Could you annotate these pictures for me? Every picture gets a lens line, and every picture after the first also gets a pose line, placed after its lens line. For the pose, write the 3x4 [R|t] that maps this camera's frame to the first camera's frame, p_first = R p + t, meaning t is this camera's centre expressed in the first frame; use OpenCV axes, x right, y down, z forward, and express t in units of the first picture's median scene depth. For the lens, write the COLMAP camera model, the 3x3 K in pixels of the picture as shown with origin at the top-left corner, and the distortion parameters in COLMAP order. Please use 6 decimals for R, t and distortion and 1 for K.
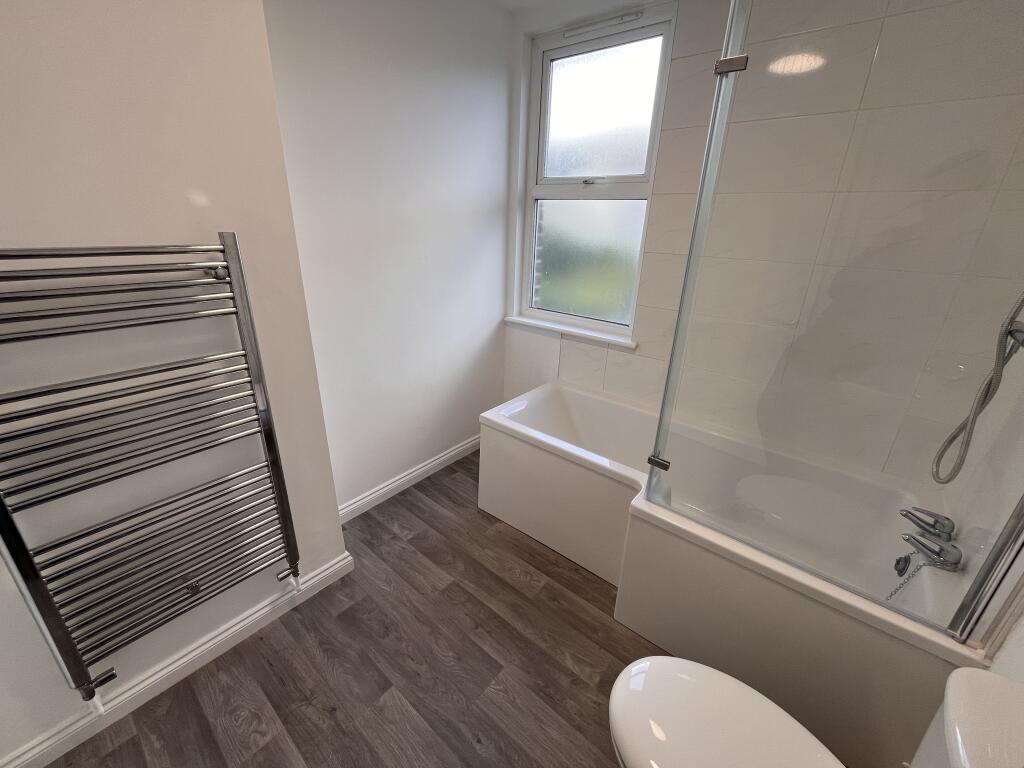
lens RADIAL K [[415.4, 0, 505.4], [0, 415.4, 380.9], [0, 0, 1]] dist [-0.001153, 0.000047]
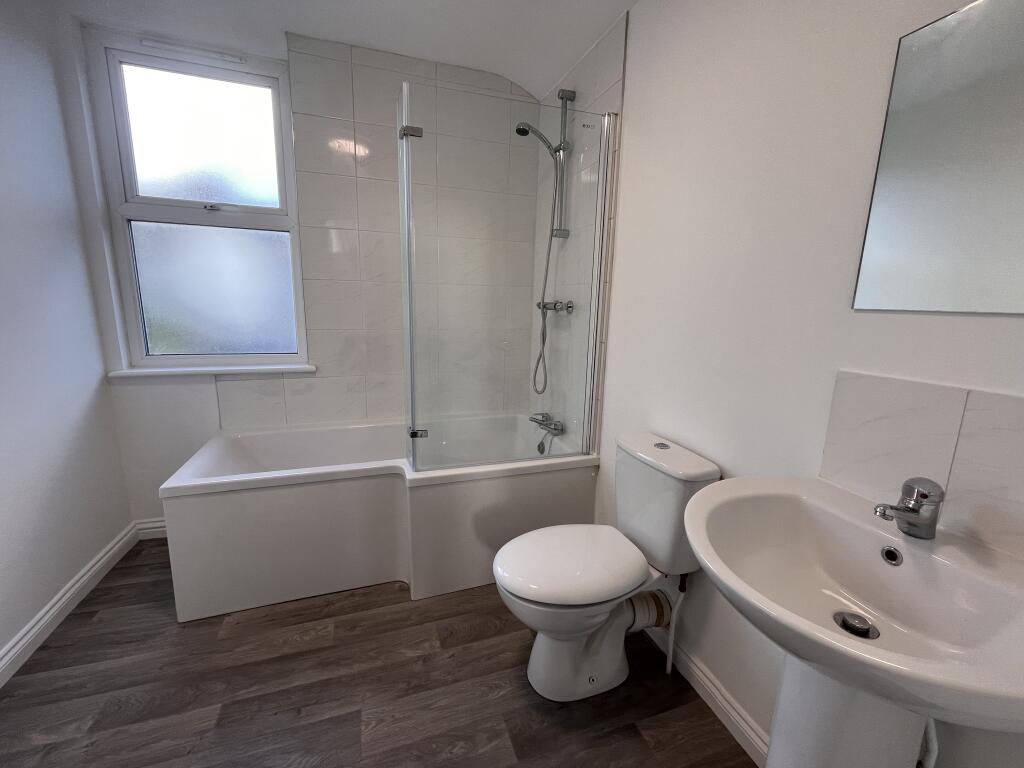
lens RADIAL K [[415.4, 0, 505.4], [0, 415.4, 380.9], [0, 0, 1]] dist [-0.001153, 0.000047]
pose [[0.522489, -0.178427, 0.833768, -0.356583], [0.299750, 0.953879, 0.016290, 0.080713], [-0.798220, 0.241411, 0.551874, 0.079316]]
